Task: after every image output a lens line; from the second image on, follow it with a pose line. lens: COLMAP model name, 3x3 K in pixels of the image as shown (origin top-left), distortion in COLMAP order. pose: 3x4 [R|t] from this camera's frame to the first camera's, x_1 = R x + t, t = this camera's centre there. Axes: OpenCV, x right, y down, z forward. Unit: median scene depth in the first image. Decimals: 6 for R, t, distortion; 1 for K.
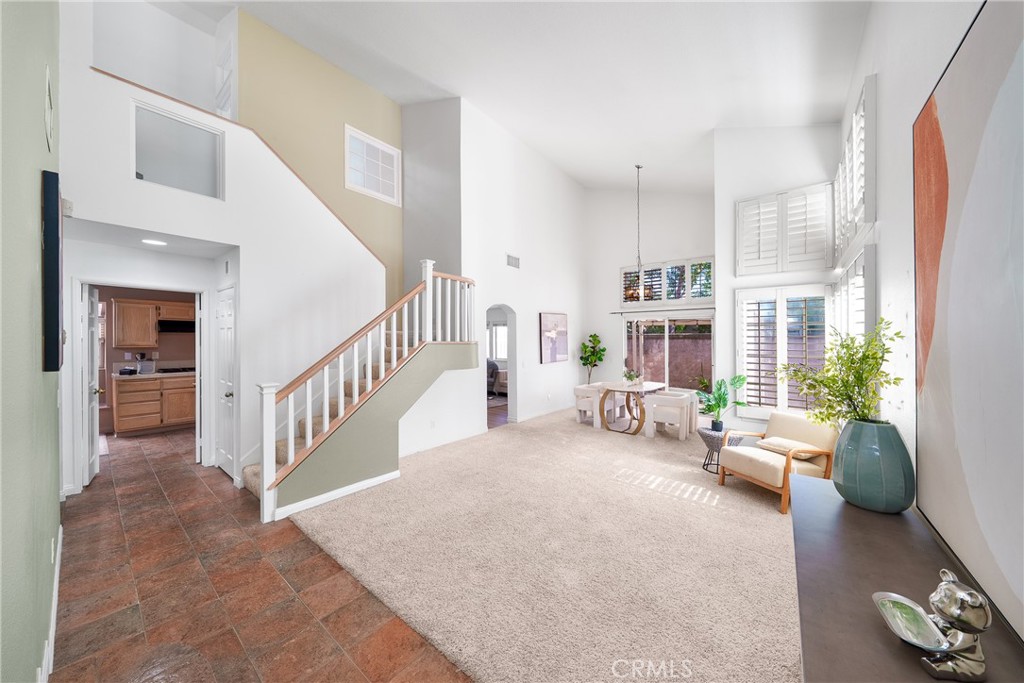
lens RADIAL K [[350.3, 0, 516.0], [0, 350.3, 345.4], [0, 0, 1]] dist [-0.002564, -0.000269]
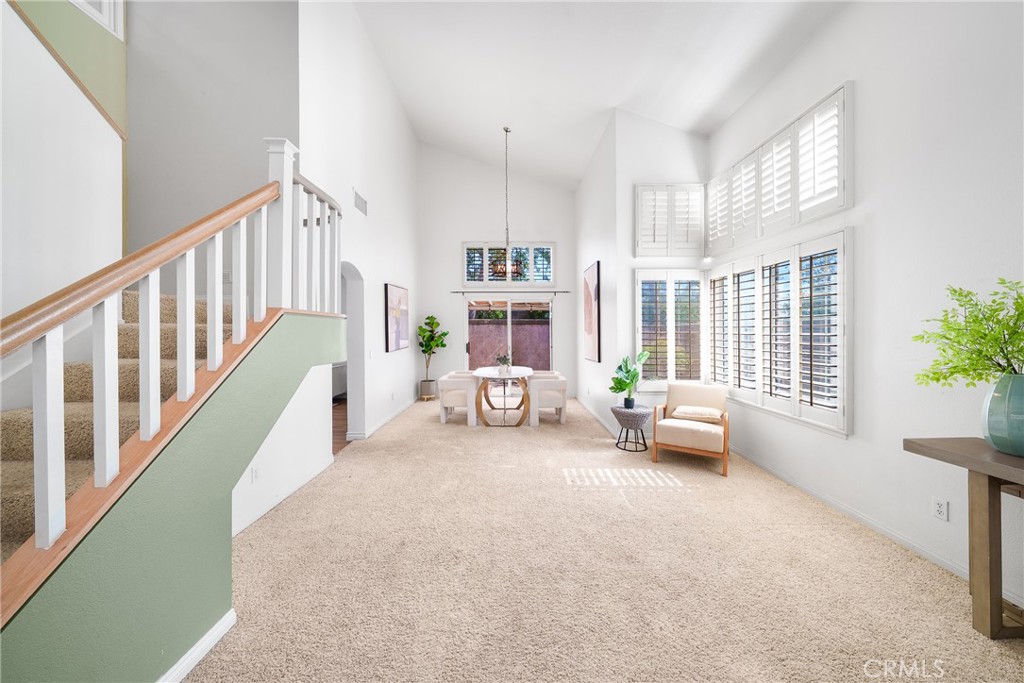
lens RADIAL K [[350.3, 0, 514.5], [0, 350.3, 332.2], [0, 0, 1]] dist [-0.002564, -0.000269]
pose [[0.780258, -0.008067, 0.625406, -0.272022], [0.013472, 0.999902, -0.003911, 0.024202], [-0.625313, 0.011477, 0.780290, 0.376124]]
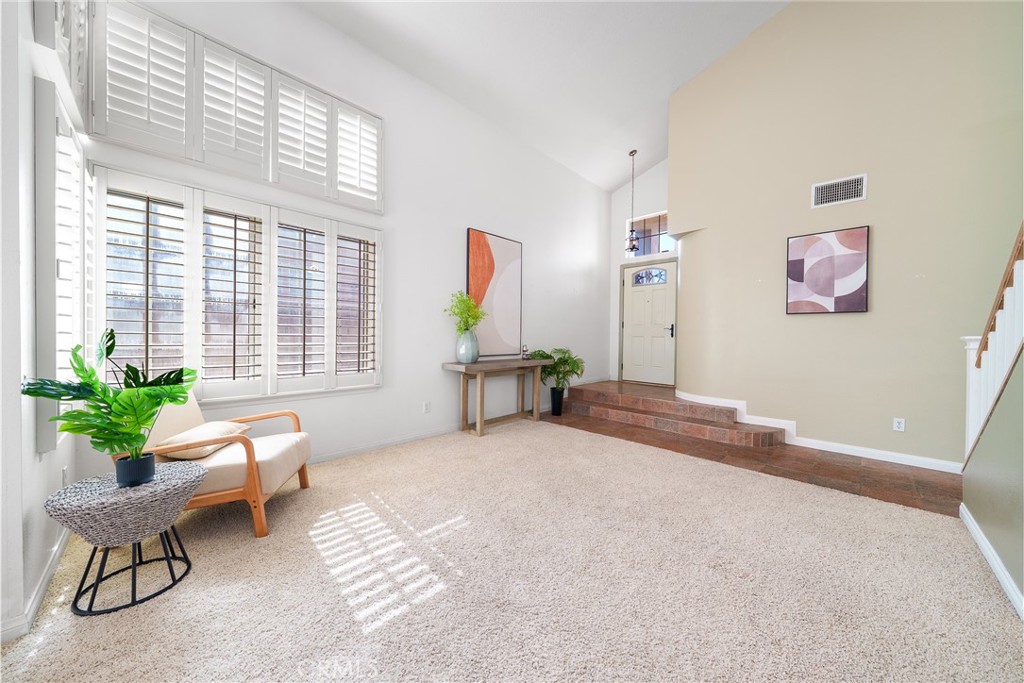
lens RADIAL K [[350.3, 0, 503.0], [0, 350.3, 339.6], [0, 0, 1]] dist [-0.002564, -0.000269]
pose [[-0.992558, -0.019450, 0.120210, 0.142055], [-0.017937, 0.999746, 0.013653, 0.076893], [-0.120445, 0.011395, -0.992655, 1.168358]]
